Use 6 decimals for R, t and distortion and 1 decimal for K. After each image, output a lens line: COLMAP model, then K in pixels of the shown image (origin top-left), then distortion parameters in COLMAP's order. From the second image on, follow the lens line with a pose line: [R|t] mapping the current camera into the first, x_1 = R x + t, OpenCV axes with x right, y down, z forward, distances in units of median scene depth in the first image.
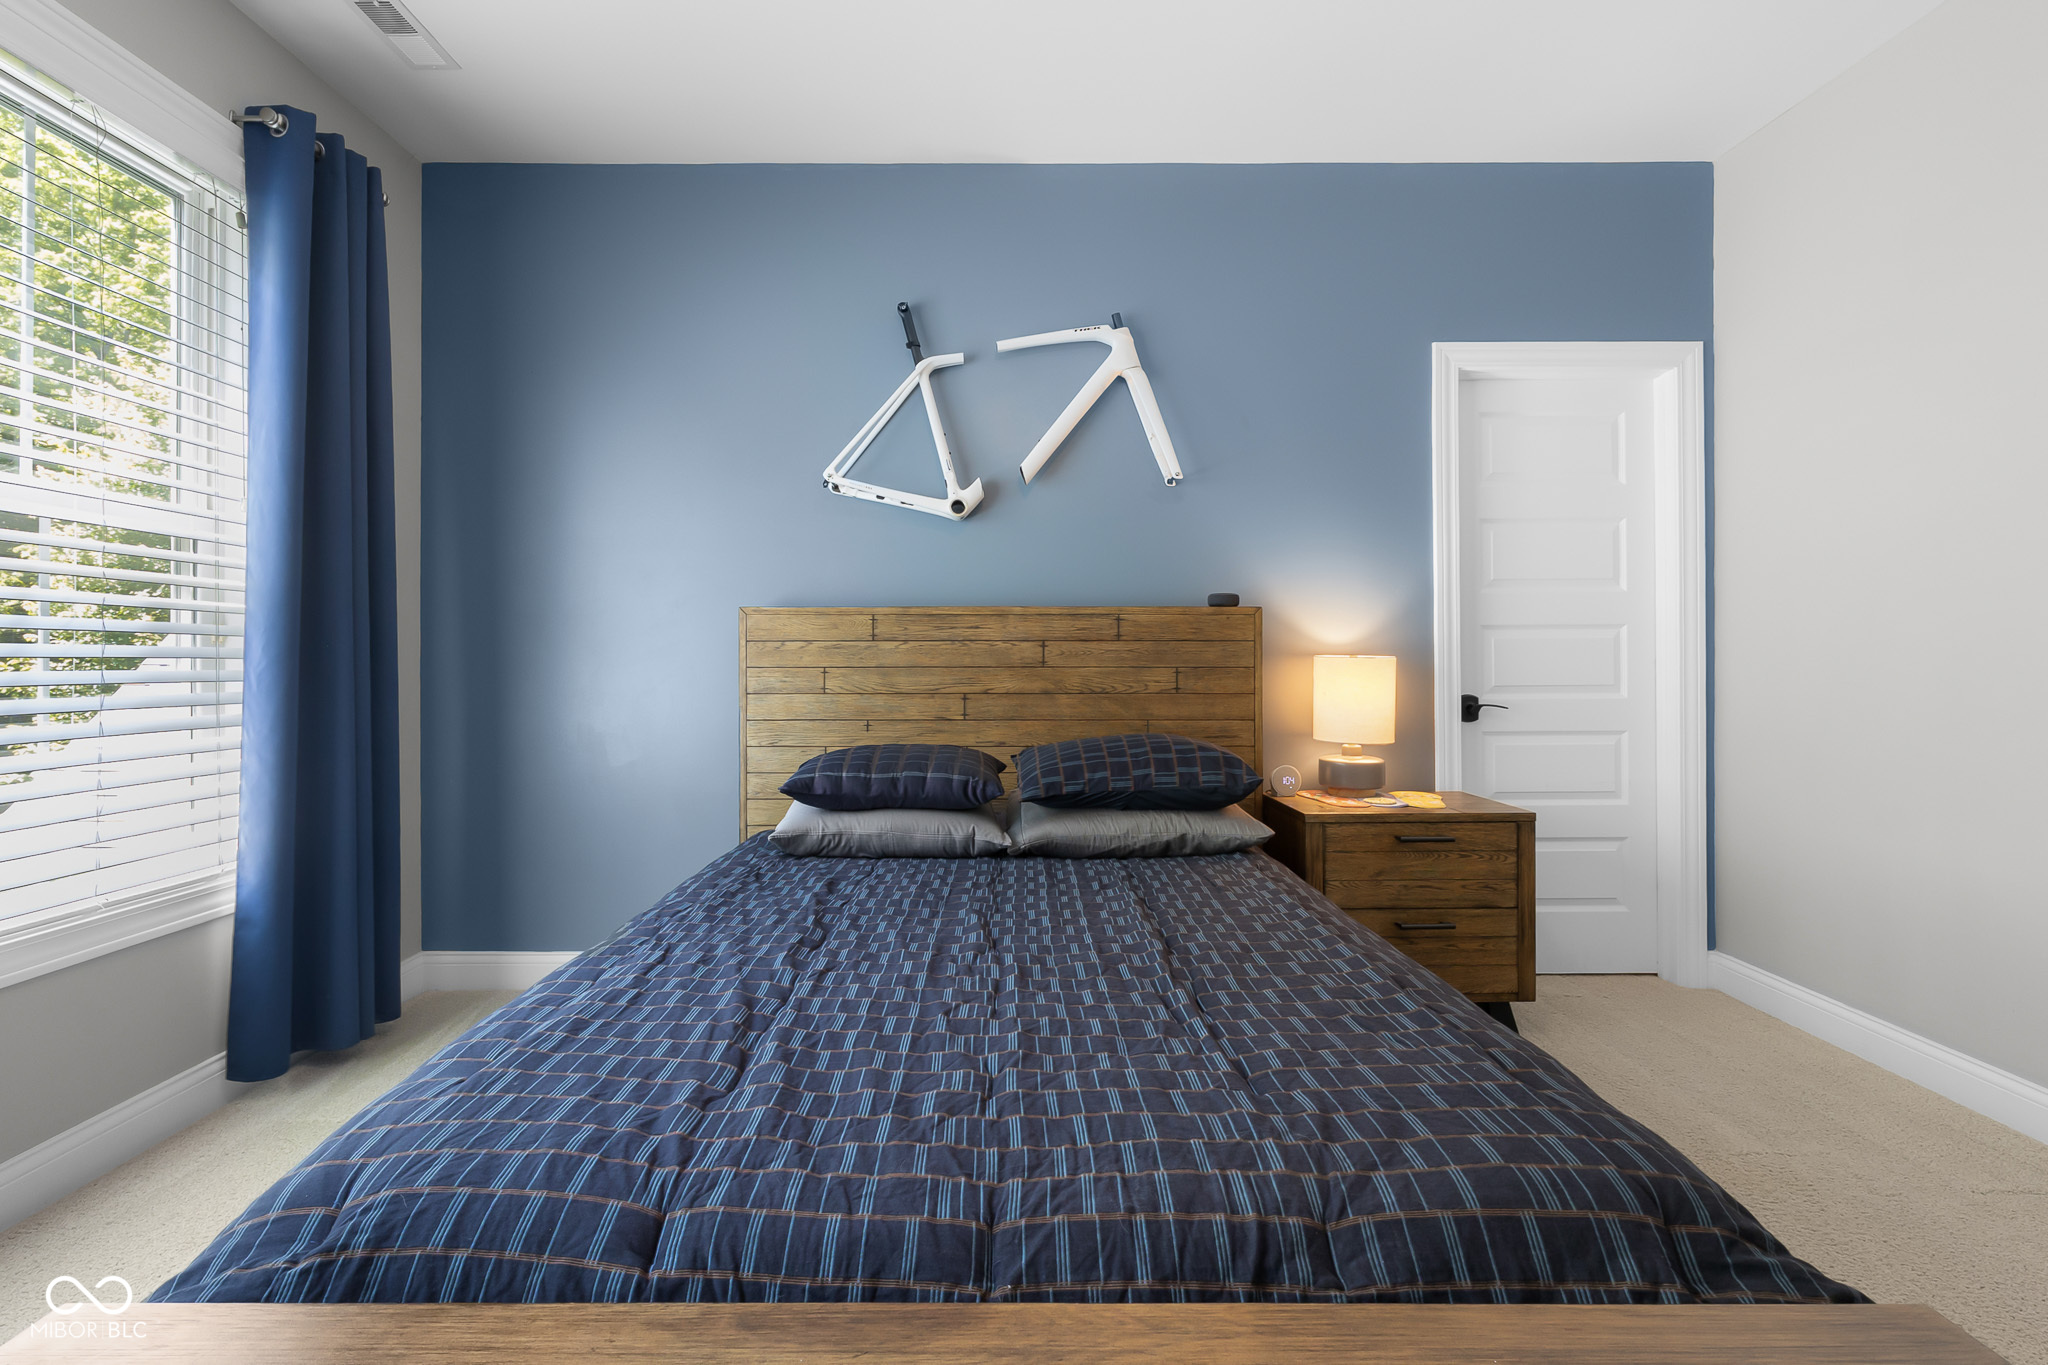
lens RADIAL K [[909.1, 0, 998.5], [0, 909.1, 646.6], [0, 0, 1]] dist [-0.010938, 0.002011]
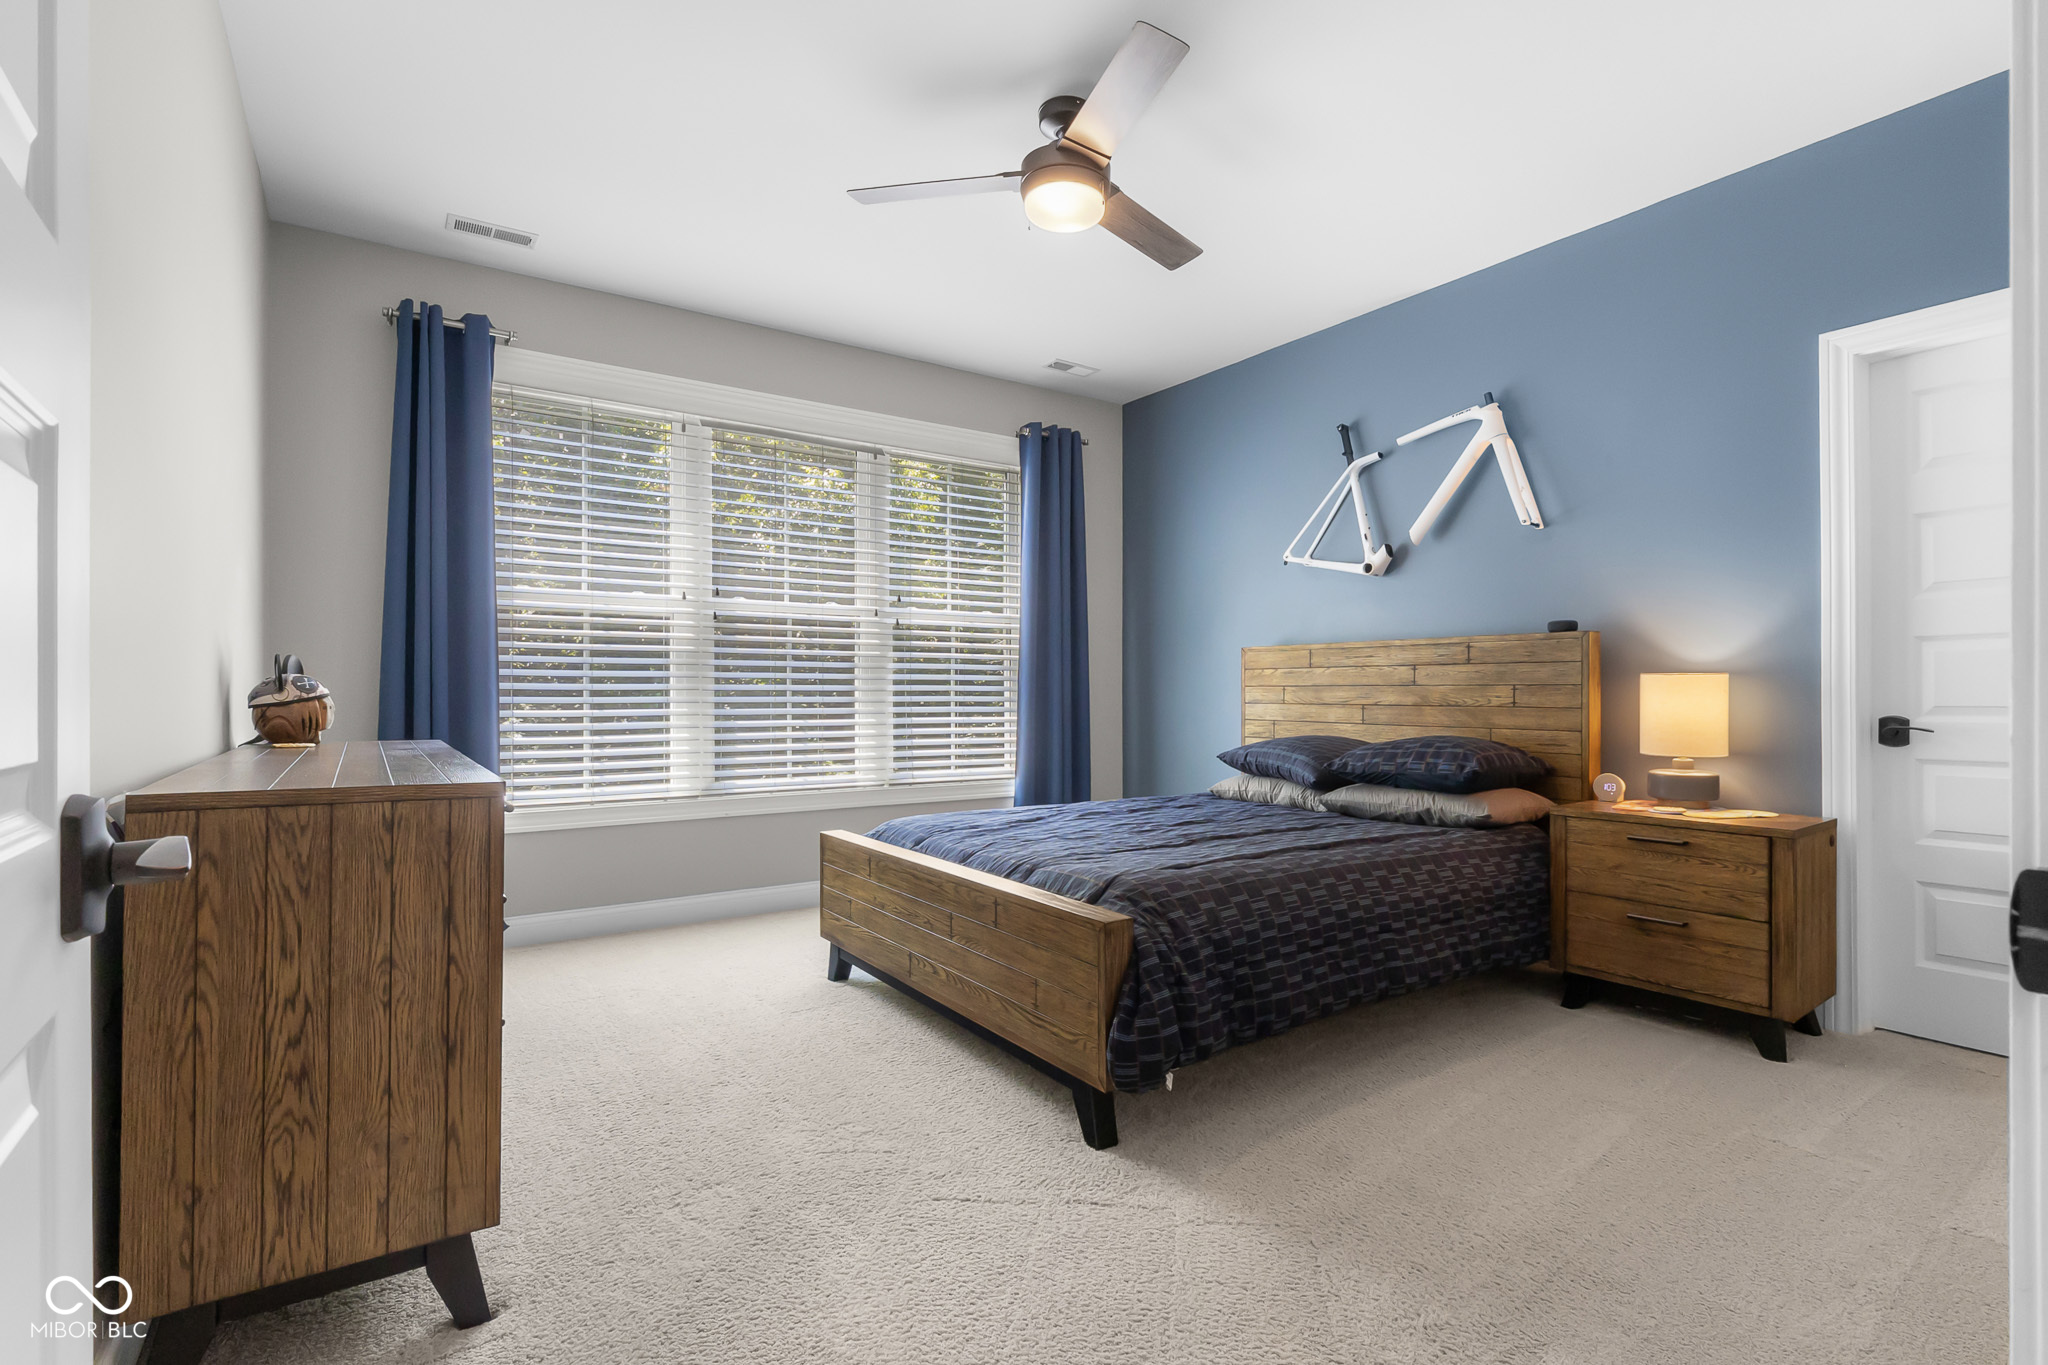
lens RADIAL K [[1013.8, 0, 1033.8], [0, 1013.8, 680.0], [0, 0, 1]] dist [-0.007796, 0.002693]
pose [[0.554758, -0.009409, -0.831959, 0.952932], [0.006447, 0.999955, -0.007009, 0.021357], [0.831987, -0.001475, 0.554793, -0.261712]]
